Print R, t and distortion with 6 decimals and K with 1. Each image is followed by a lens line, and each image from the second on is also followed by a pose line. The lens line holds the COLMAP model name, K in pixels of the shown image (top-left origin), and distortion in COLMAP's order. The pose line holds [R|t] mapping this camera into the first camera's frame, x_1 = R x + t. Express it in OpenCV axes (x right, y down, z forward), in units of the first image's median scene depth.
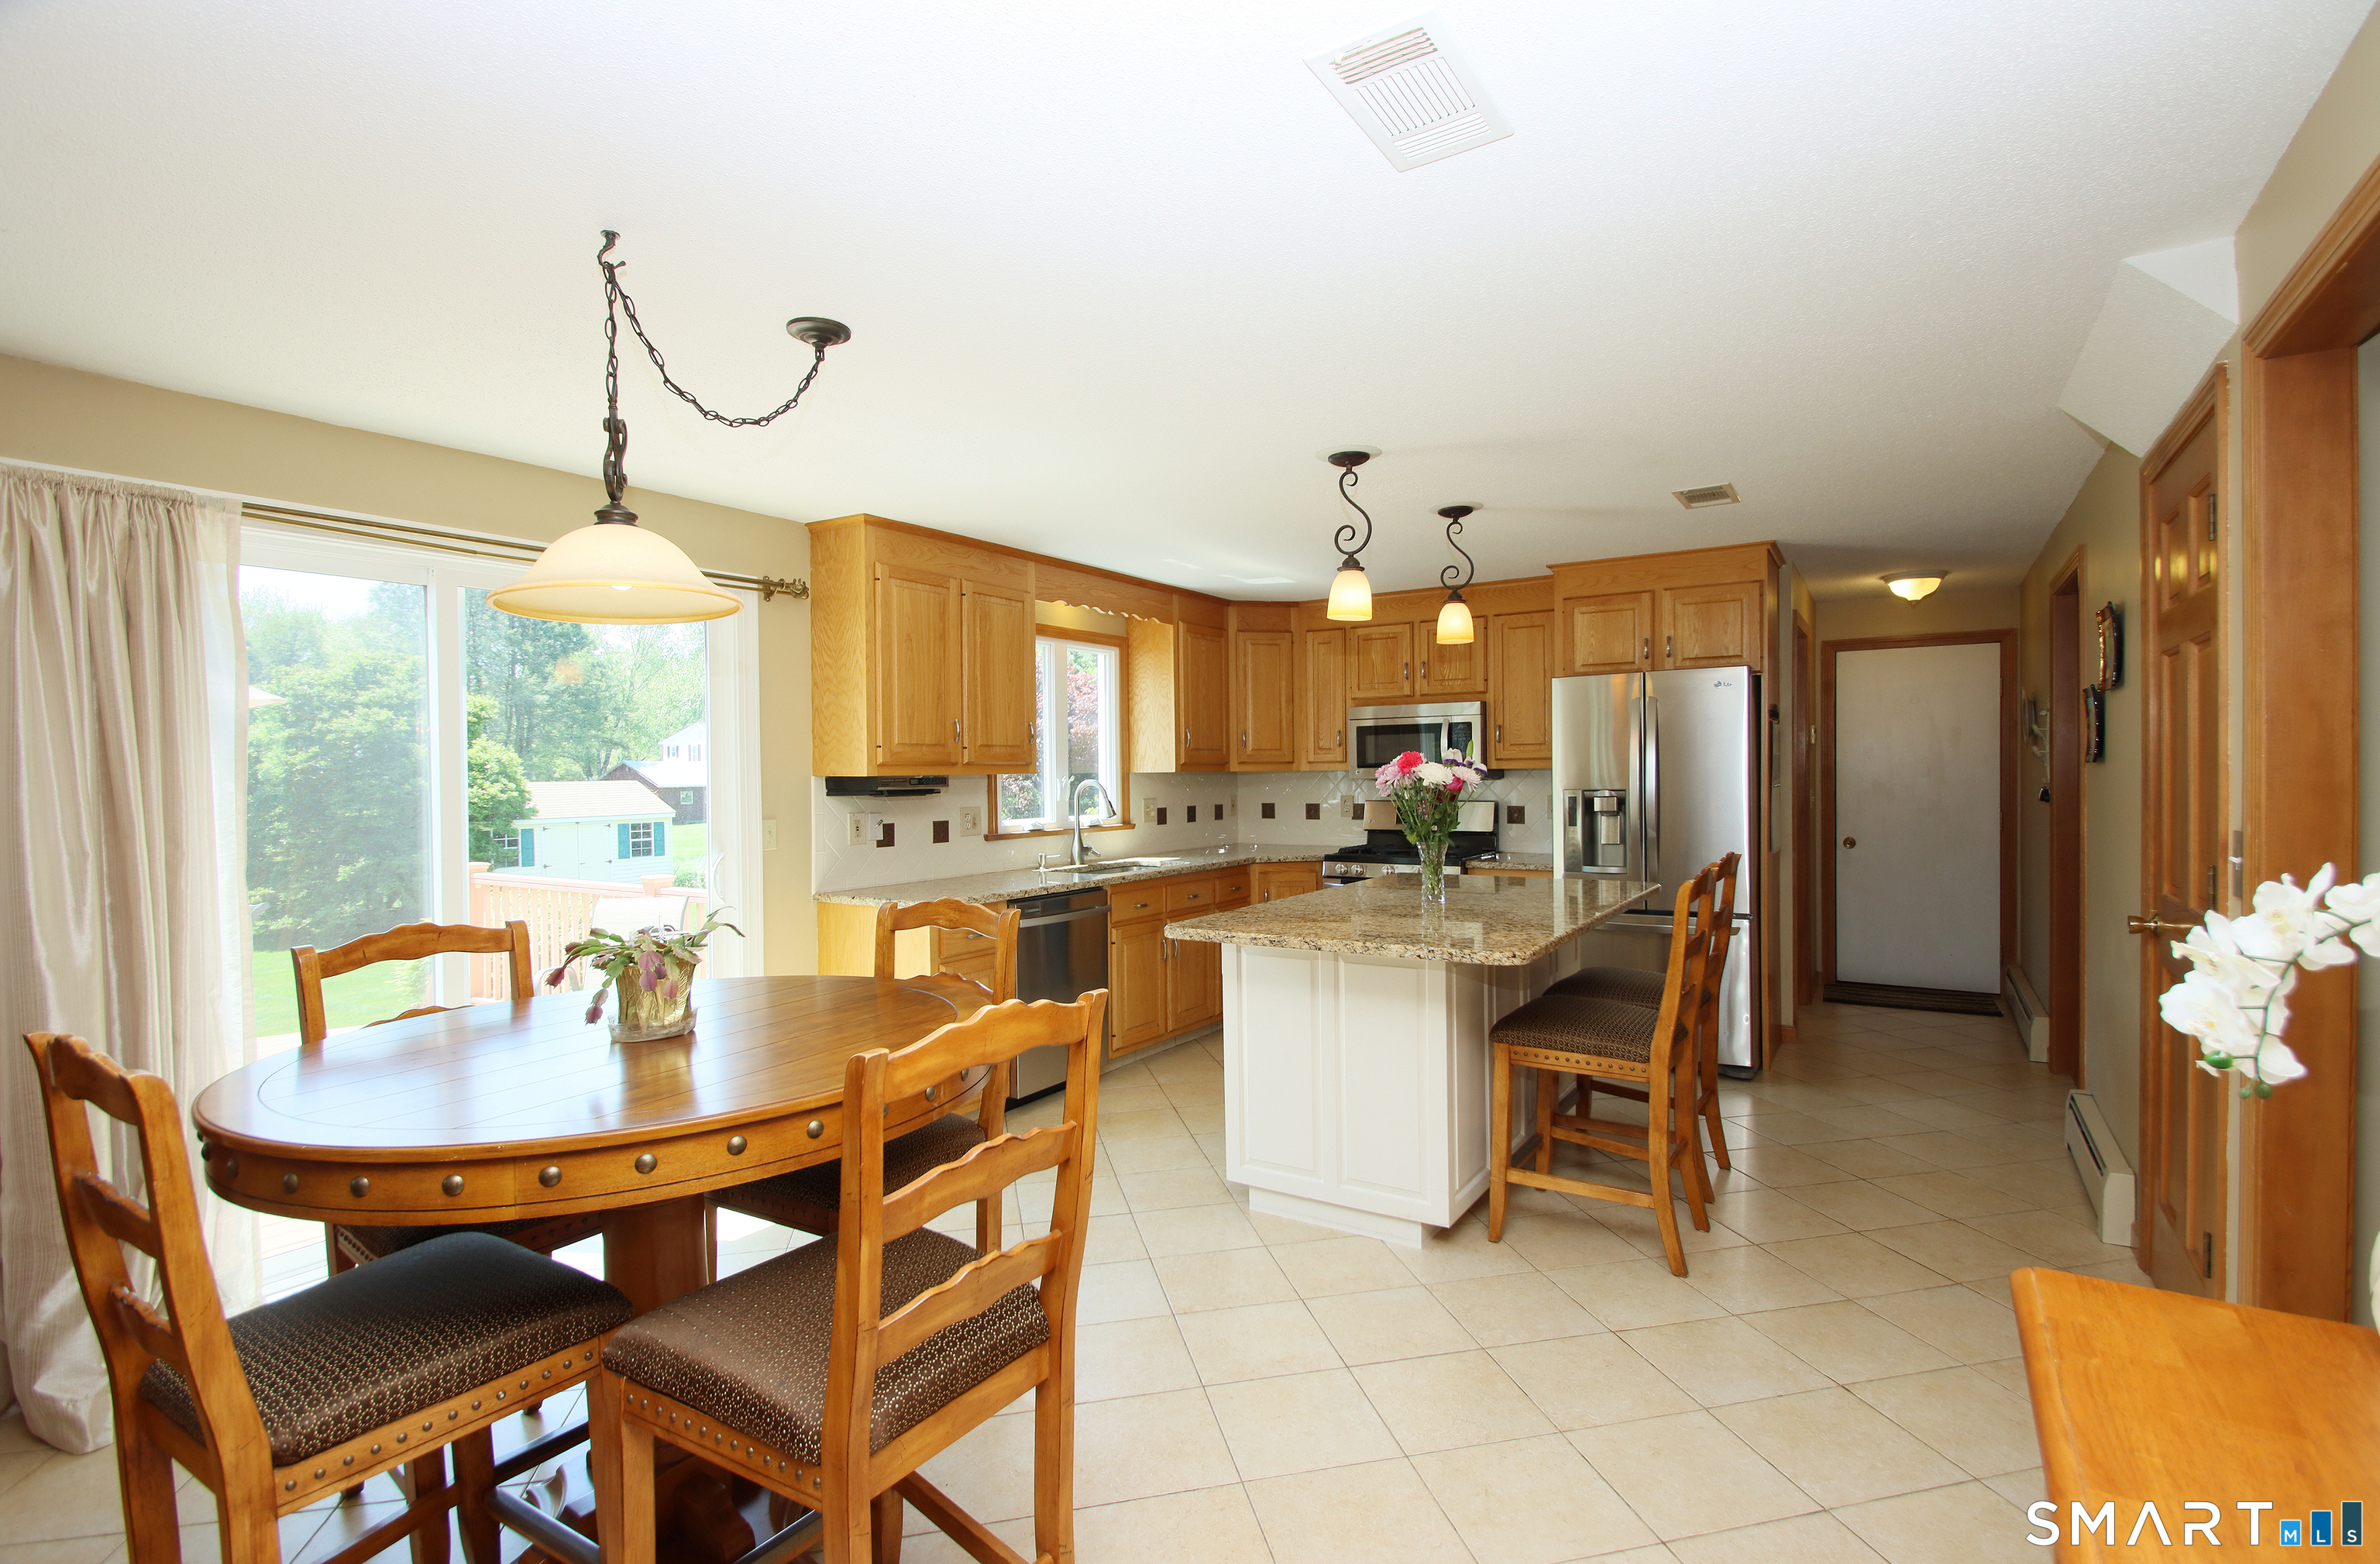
lens RADIAL K [[1116.7, 0, 1194.6], [0, 1116.7, 791.5], [0, 0, 1]] dist [0.010890, -0.015298]
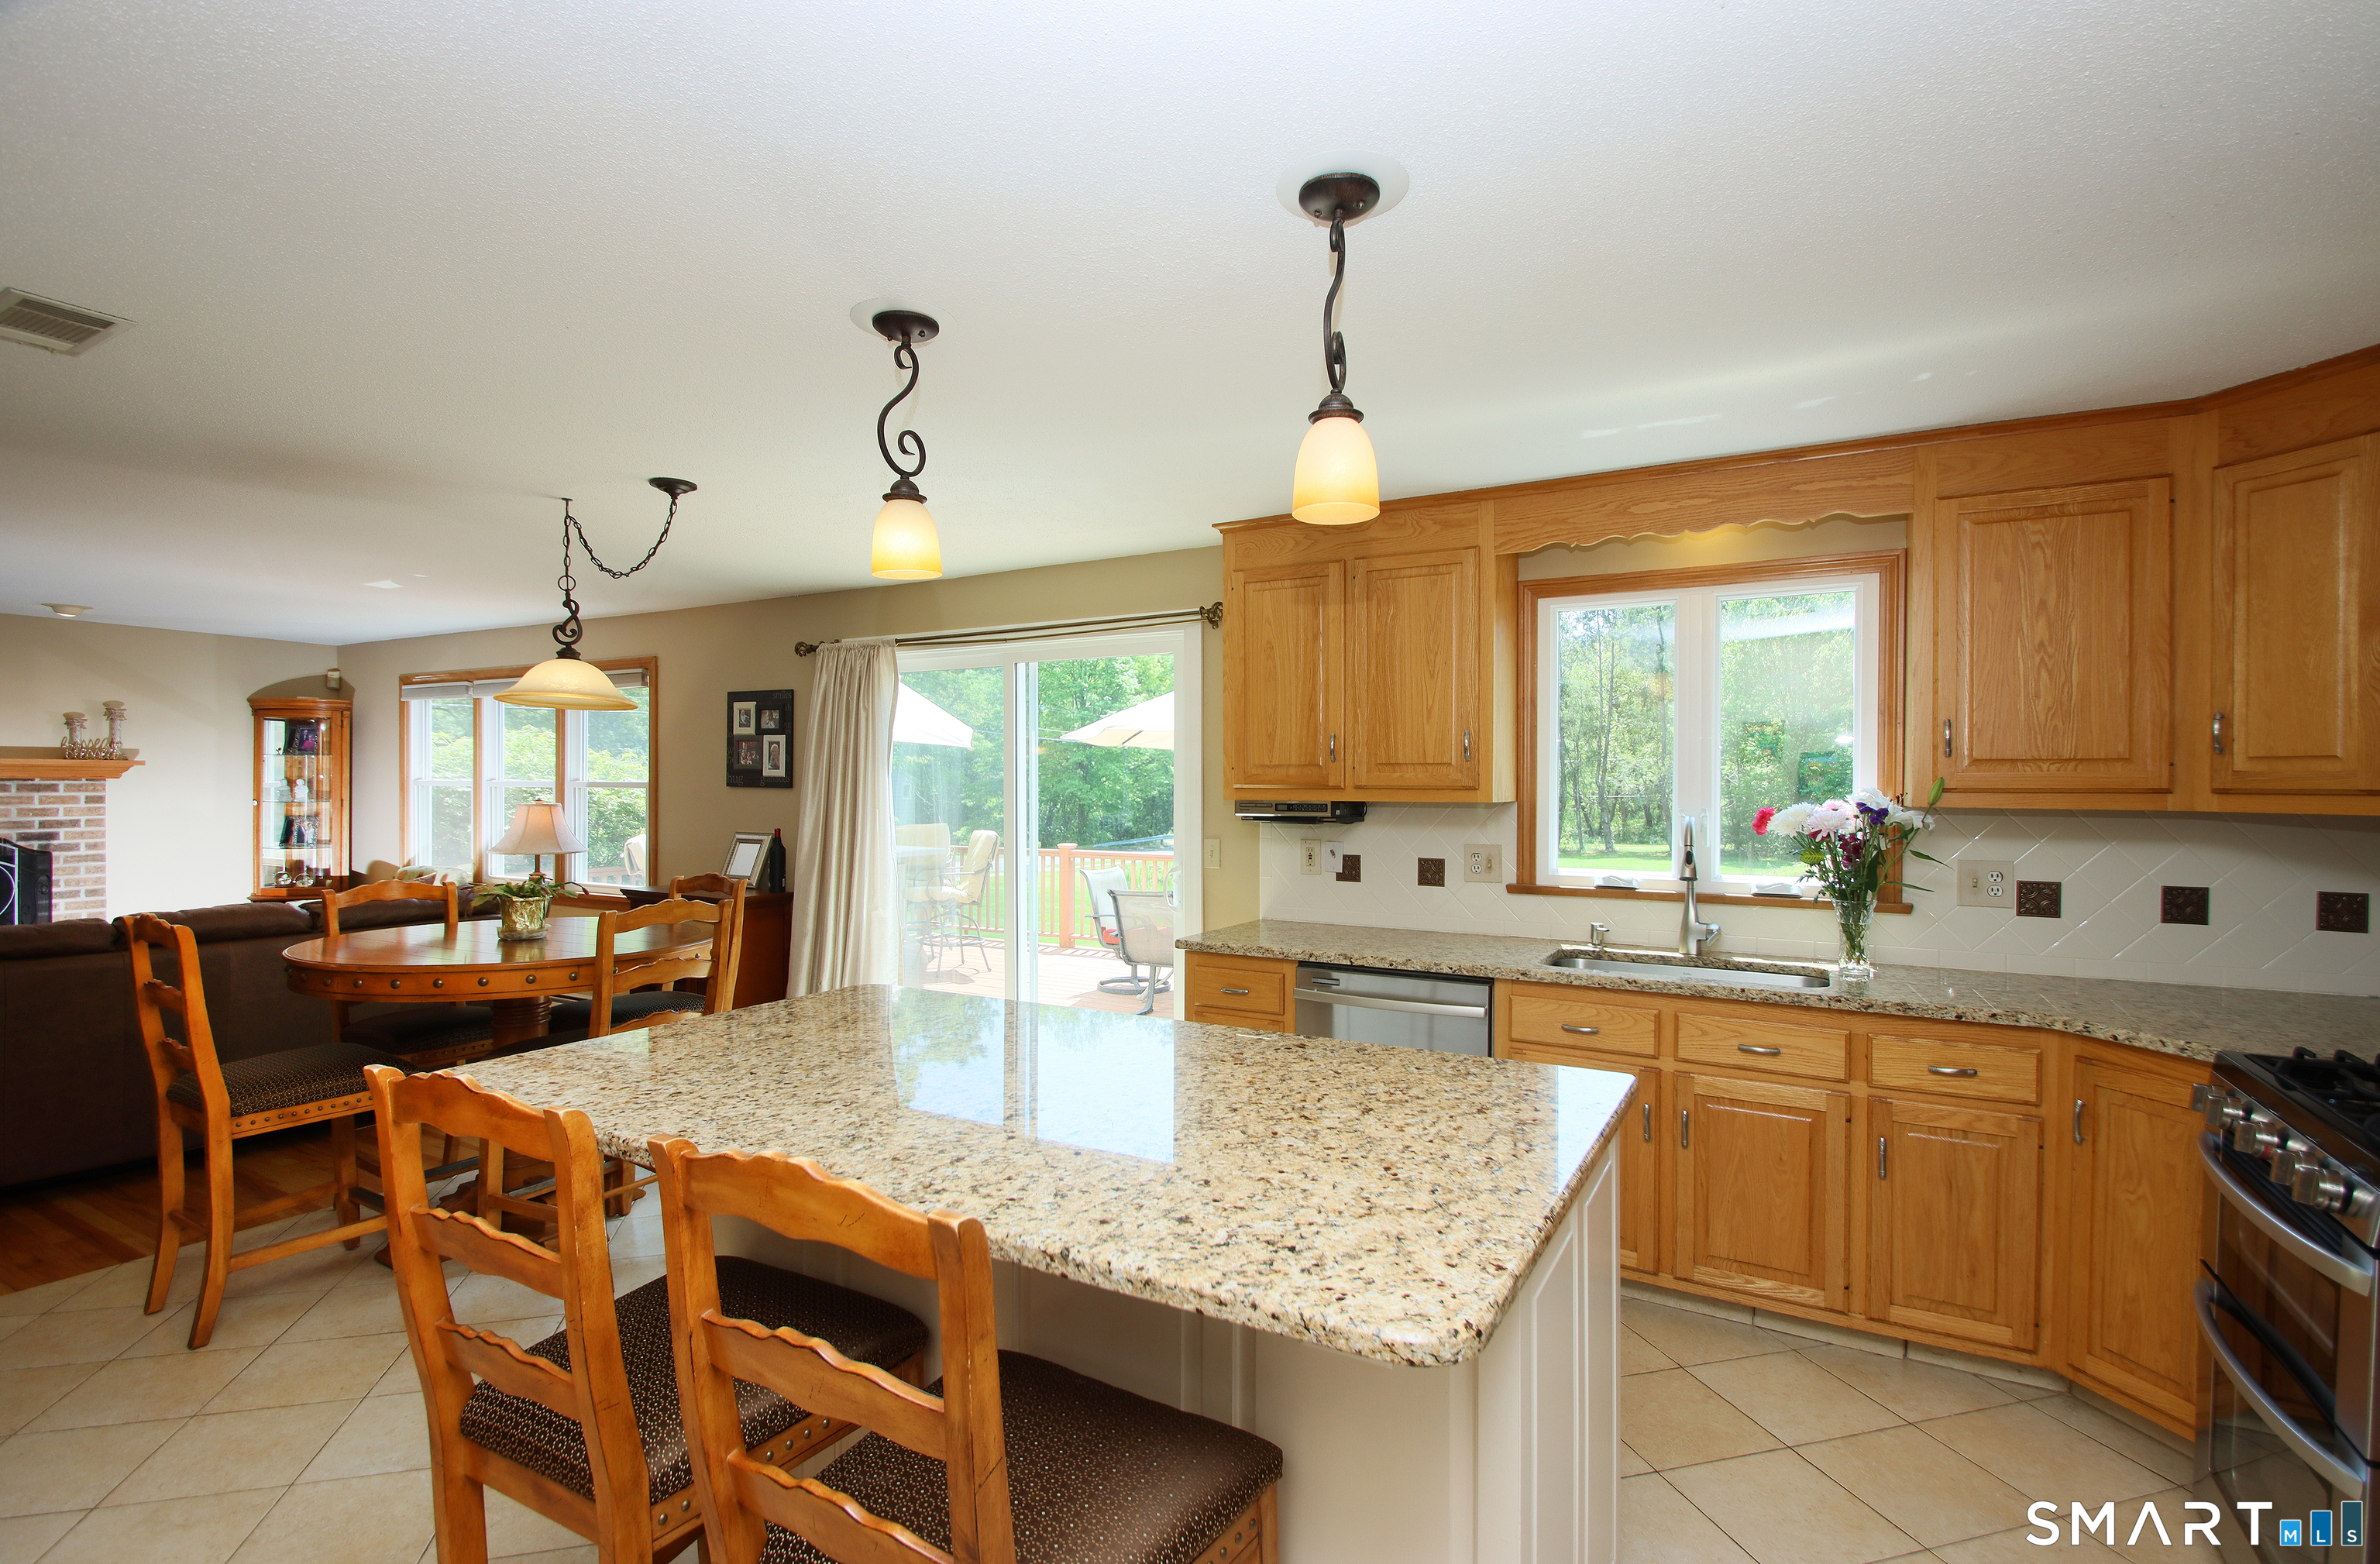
lens RADIAL K [[1116.7, 0, 1200.0], [0, 1116.7, 788.7], [0, 0, 1]] dist [0.010890, -0.015298]
pose [[0.064103, 0.011758, -0.997874, 0.607230], [-0.022941, 0.999684, 0.010305, -0.030175], [0.997680, 0.022231, 0.064352, 0.856916]]
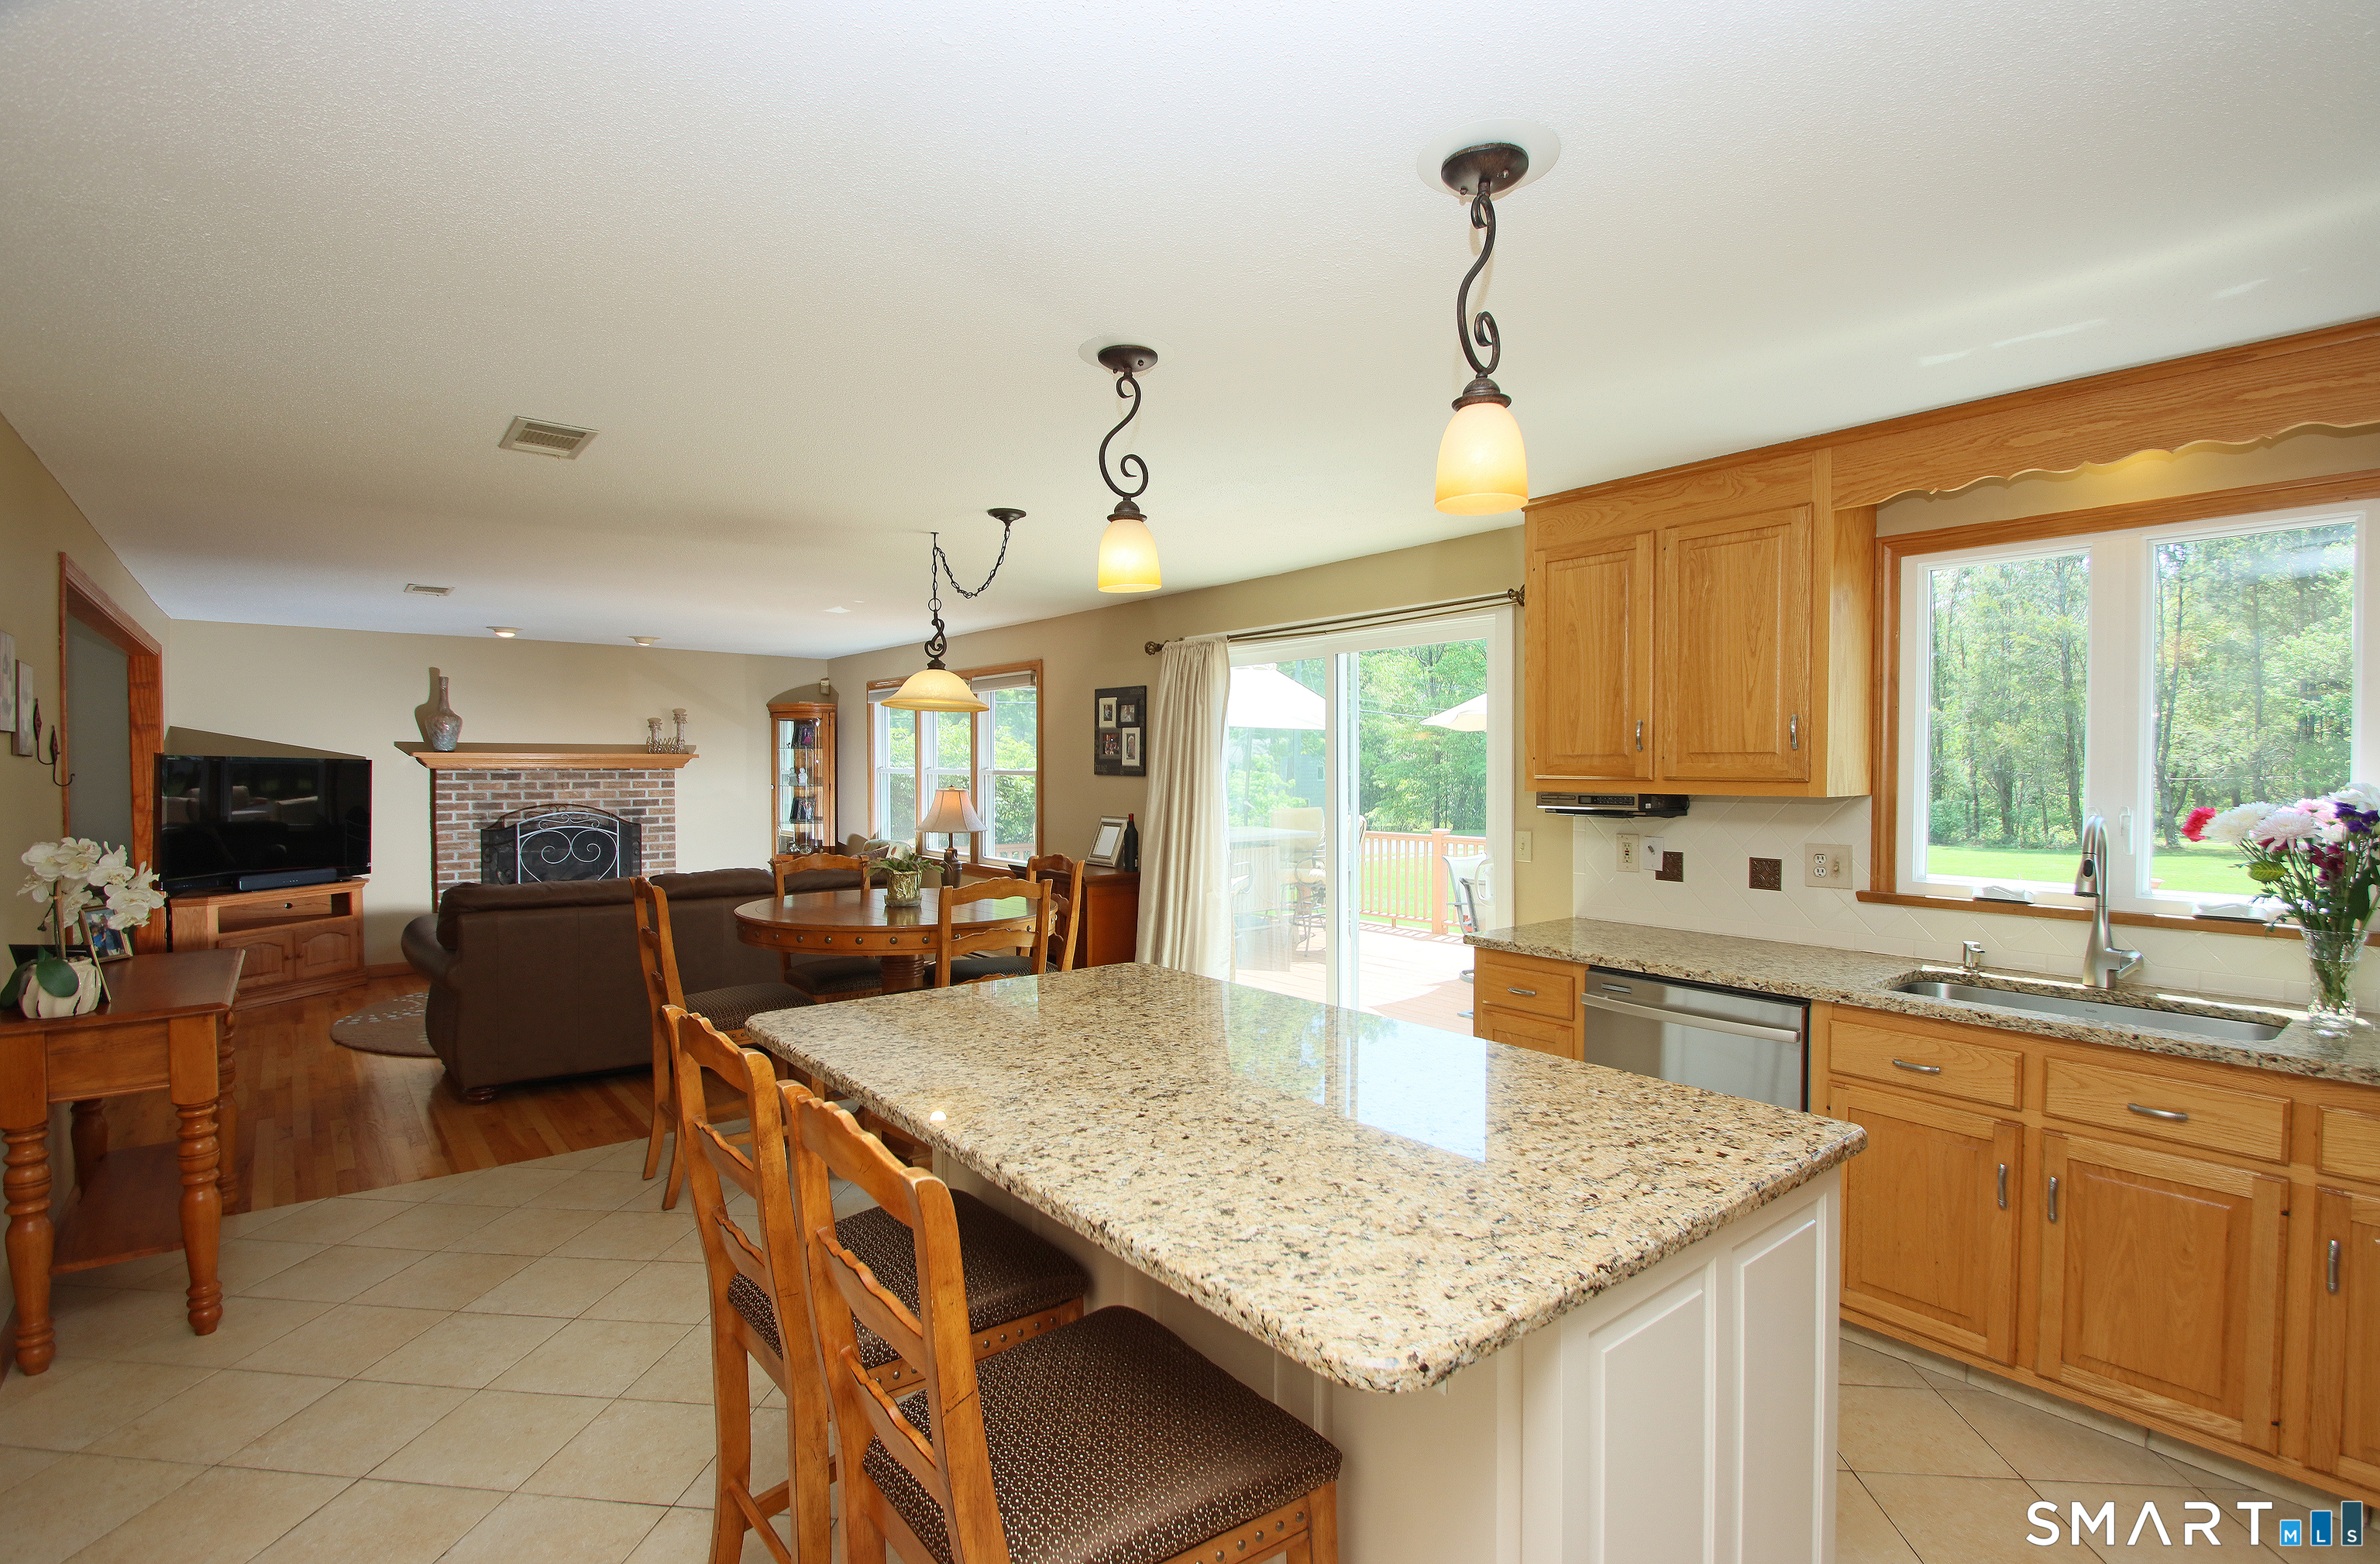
lens RADIAL K [[1116.7, 0, 1196.0], [0, 1116.7, 789.0], [0, 0, 1]] dist [0.010890, -0.015298]
pose [[-0.307822, 0.028446, -0.951019, 0.606187], [-0.015236, 0.999277, 0.034821, -0.040122], [0.951322, 0.025208, -0.307166, 0.955503]]
